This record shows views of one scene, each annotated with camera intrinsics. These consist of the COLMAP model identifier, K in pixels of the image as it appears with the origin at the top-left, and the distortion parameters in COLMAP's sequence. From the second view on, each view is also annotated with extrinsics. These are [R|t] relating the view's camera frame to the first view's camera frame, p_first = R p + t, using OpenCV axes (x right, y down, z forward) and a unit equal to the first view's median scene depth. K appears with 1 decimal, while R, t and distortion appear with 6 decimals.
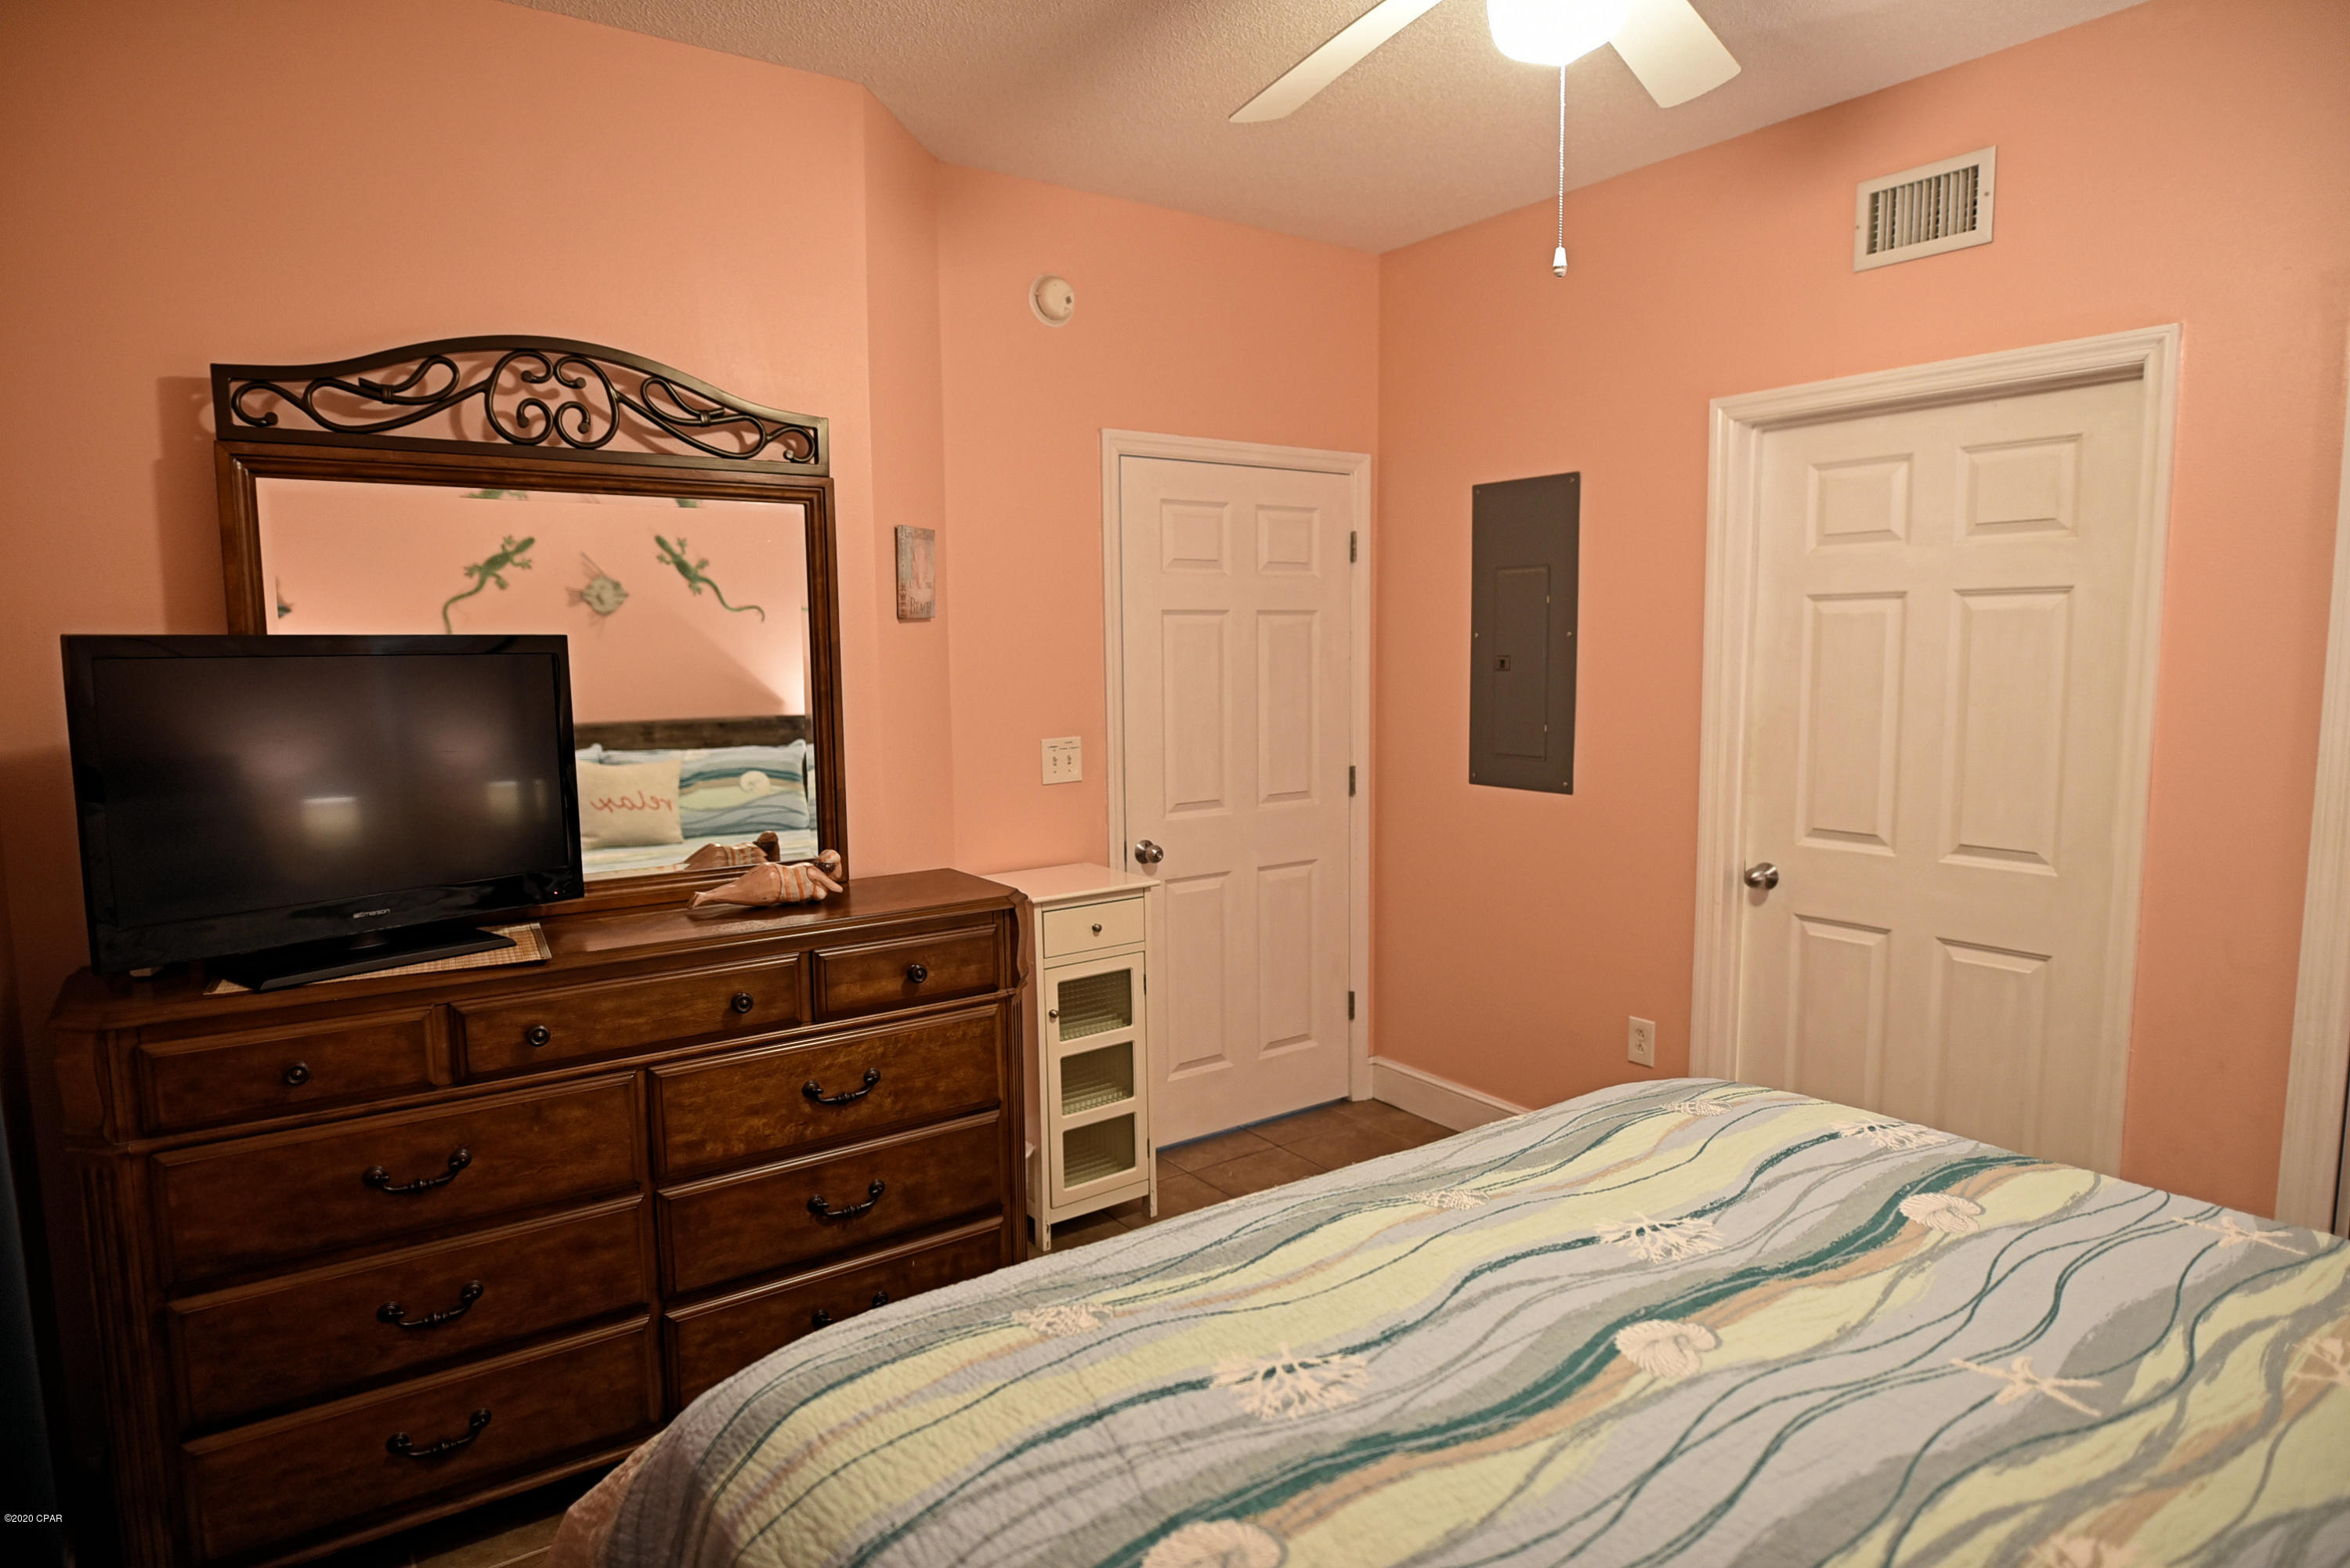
lens RADIAL K [[1353.2, 0, 1178.6], [0, 1353.2, 786.9], [0, 0, 1]] dist [-0.021911, -0.000951]
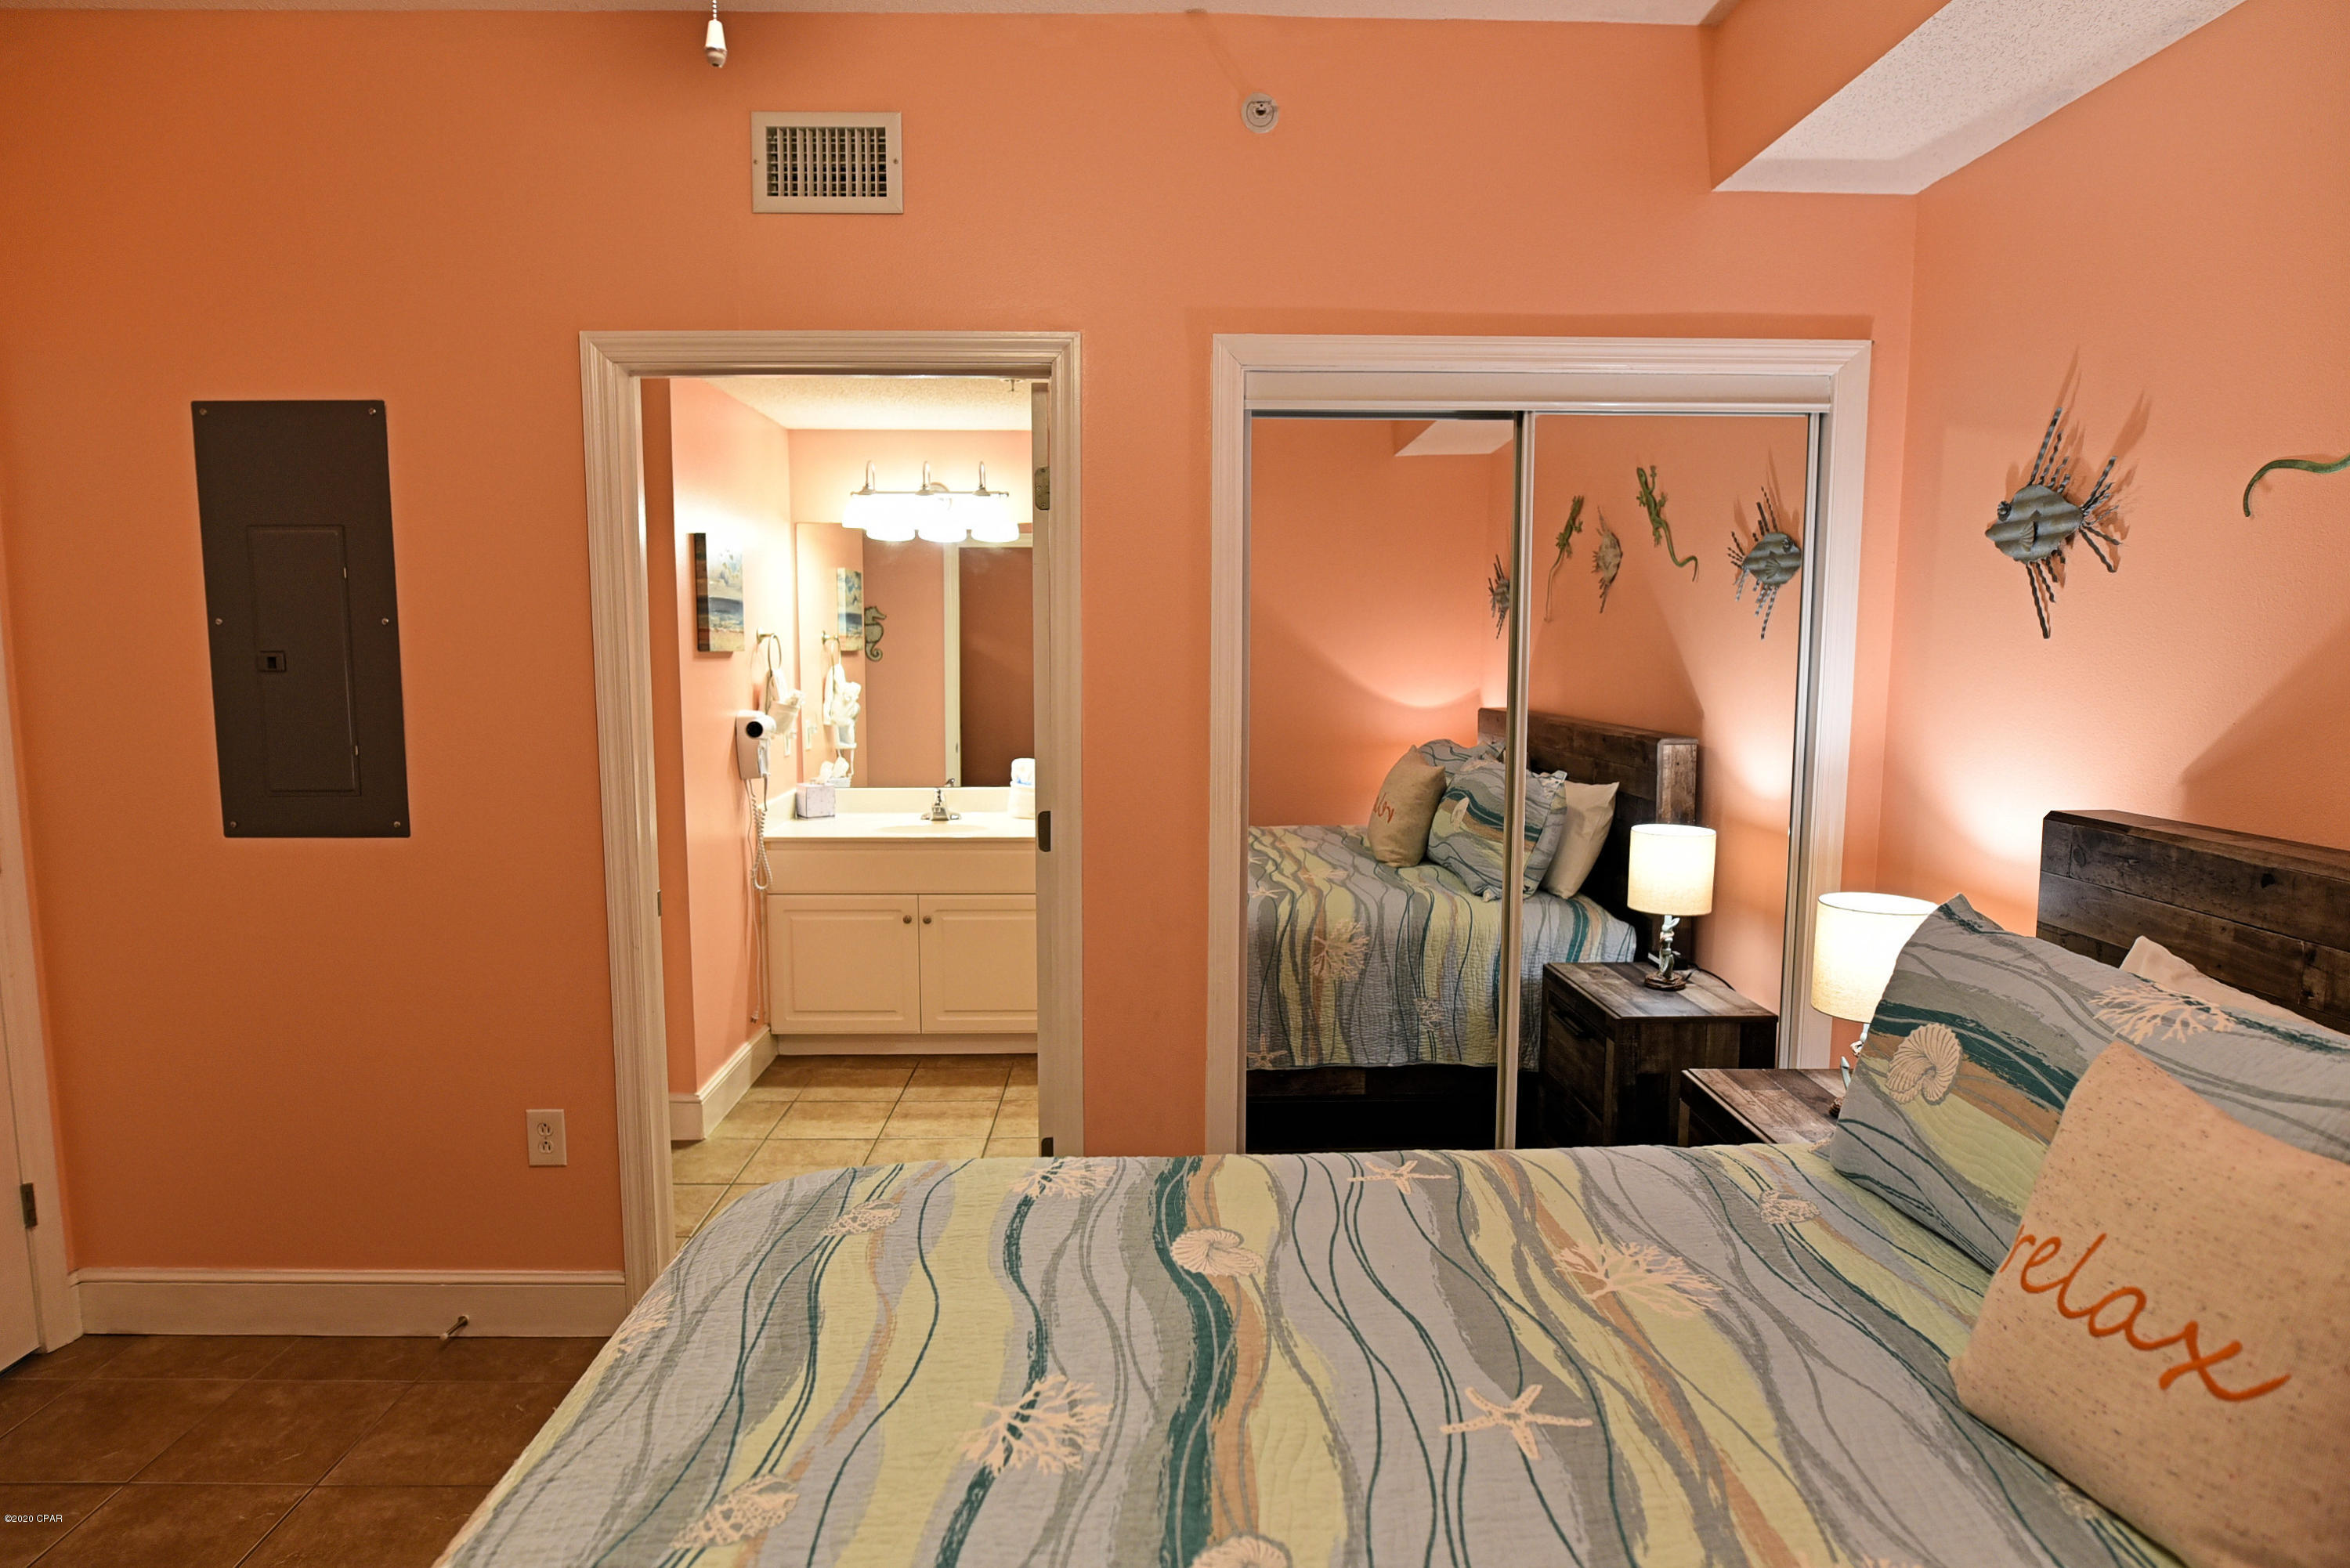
lens RADIAL K [[1353.2, 0, 1164.7], [0, 1353.2, 788.1], [0, 0, 1]] dist [-0.021911, -0.000951]
pose [[0.556644, -0.082725, 0.826622, -0.148001], [0.082606, 0.995610, 0.044010, -0.032907], [-0.826634, 0.043785, 0.561034, 0.409816]]
